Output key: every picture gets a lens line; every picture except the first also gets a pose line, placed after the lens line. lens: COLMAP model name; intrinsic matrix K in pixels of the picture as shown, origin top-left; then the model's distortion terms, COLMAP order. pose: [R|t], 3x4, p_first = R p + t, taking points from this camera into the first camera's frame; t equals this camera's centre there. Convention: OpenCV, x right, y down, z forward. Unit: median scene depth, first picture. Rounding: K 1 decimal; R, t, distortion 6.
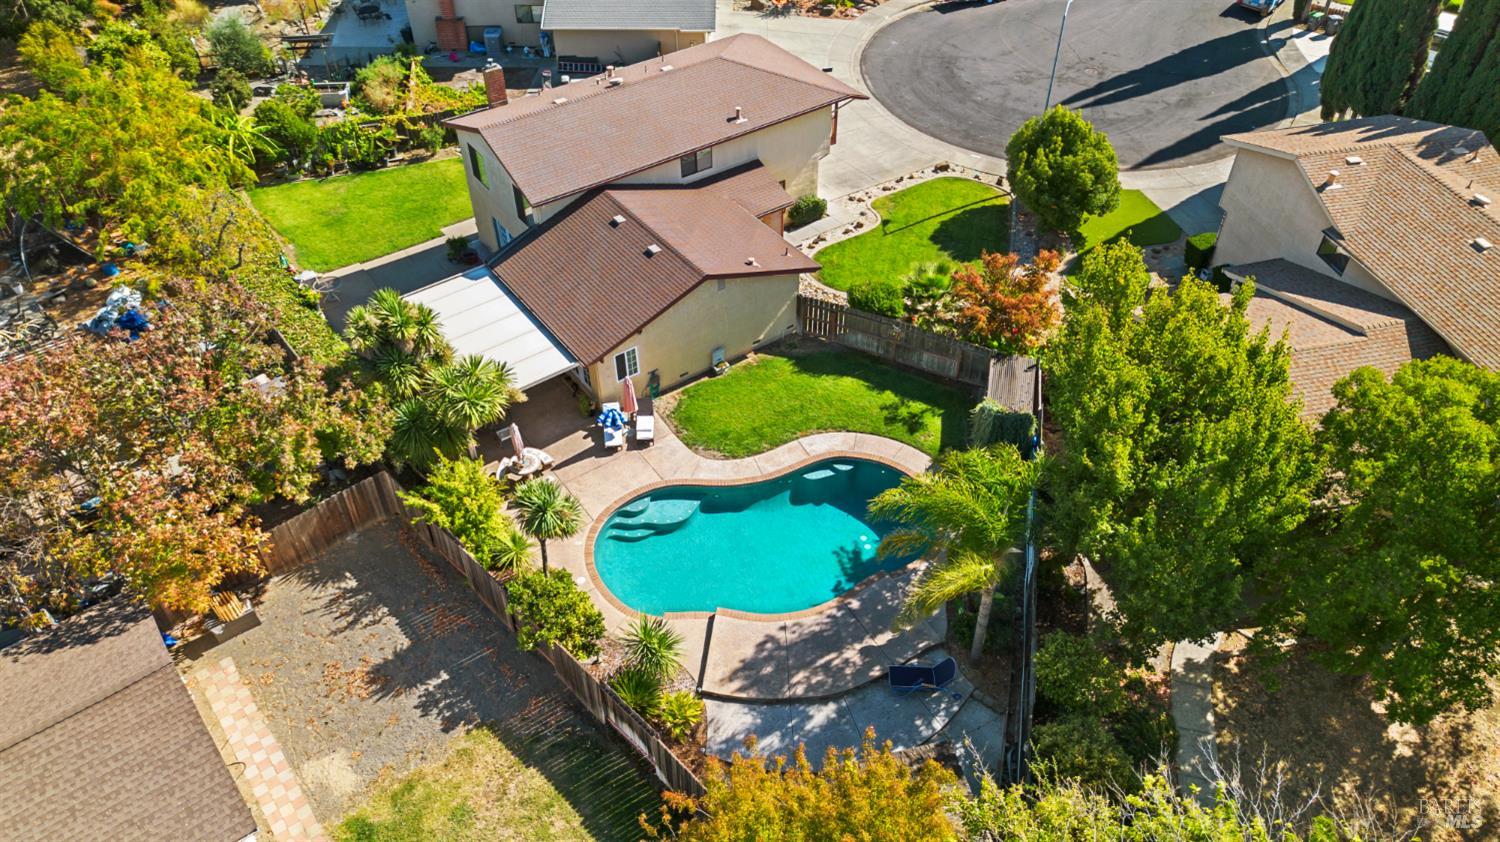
lens RADIAL K [[1072.2, 0, 749.8], [0, 1072.2, 423.0], [0, 0, 1]] dist [0.048935, -0.033485]
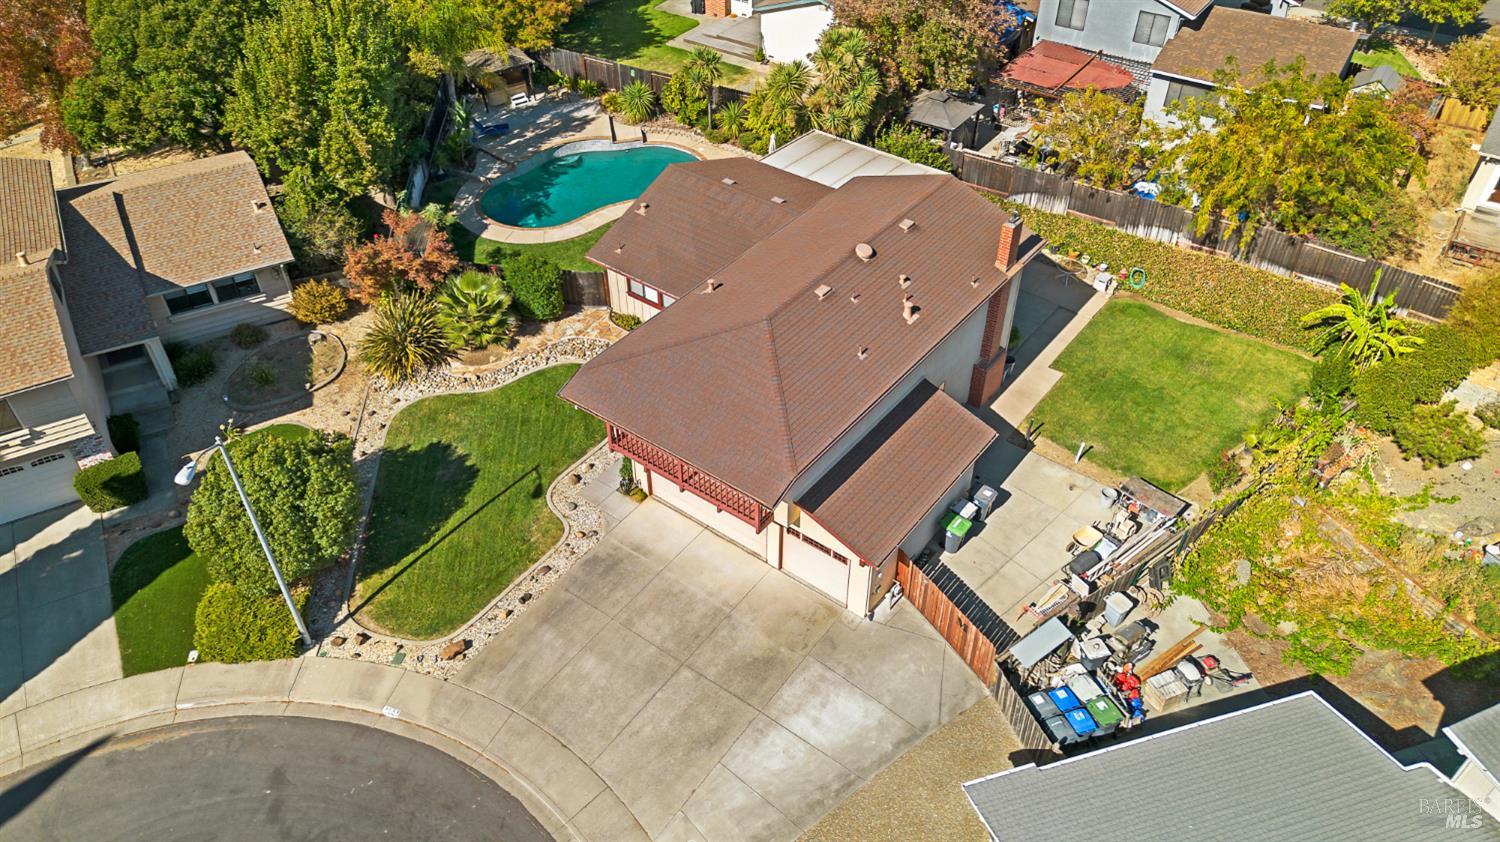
lens RADIAL K [[1072.2, 0, 749.9], [0, 1072.2, 435.4], [0, 0, 1]] dist [0.048935, -0.033485]
pose [[-0.958578, 0.192087, -0.210311, 0.210706], [-0.188481, 0.125807, 0.973985, -1.481326], [0.213549, 0.973281, -0.084391, 1.658220]]
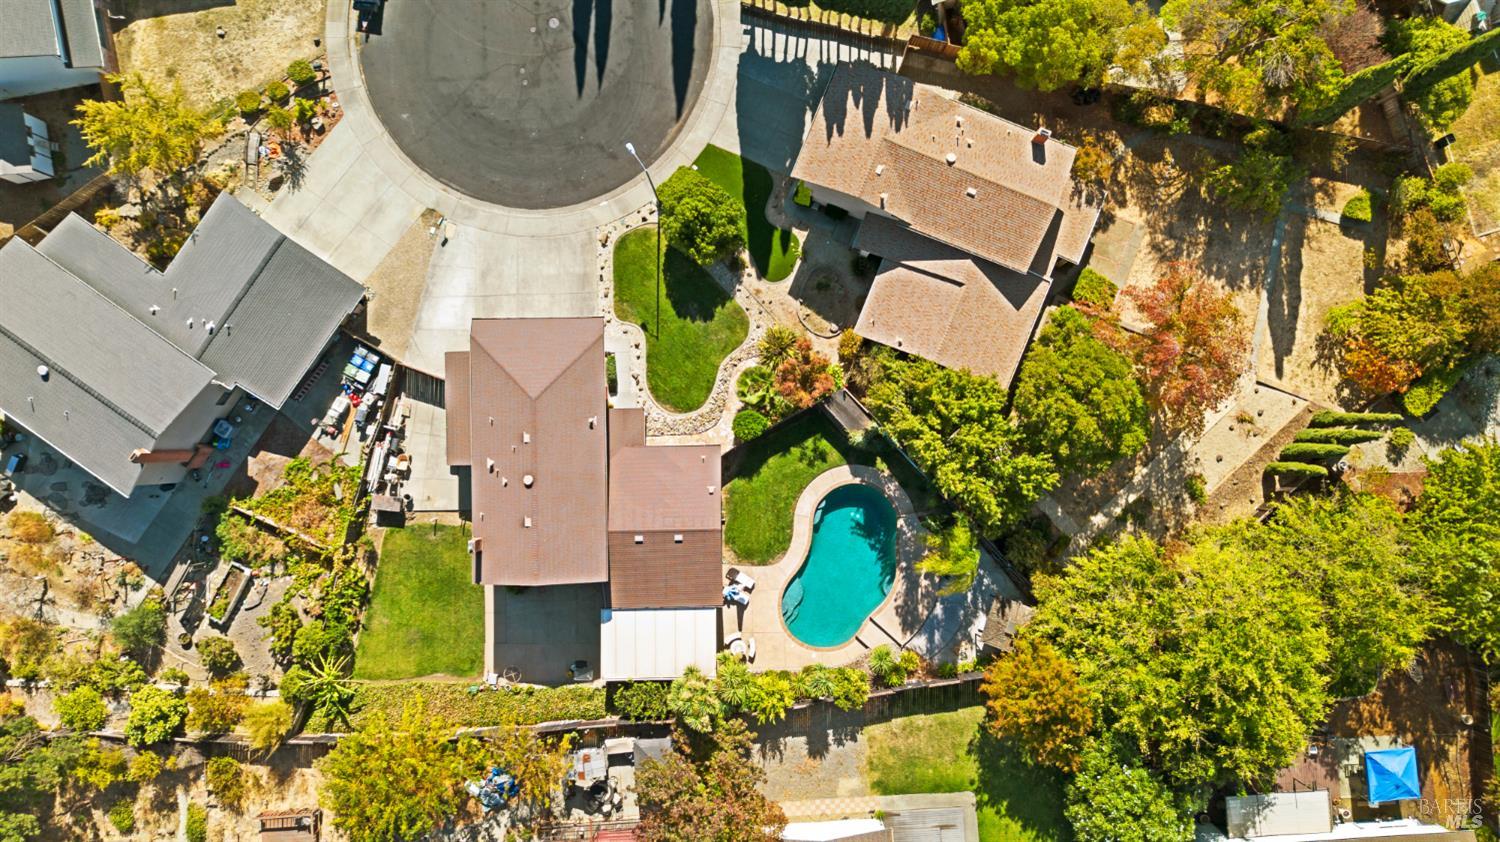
lens RADIAL K [[1072.2, 0, 754.2], [0, 1072.2, 424.6], [0, 0, 1]] dist [0.048935, -0.033485]
pose [[0.570608, -0.821053, 0.016688, 0.122088], [0.554353, 0.400092, 0.729808, -1.743014], [-0.605887, -0.407183, 0.683449, -0.210454]]
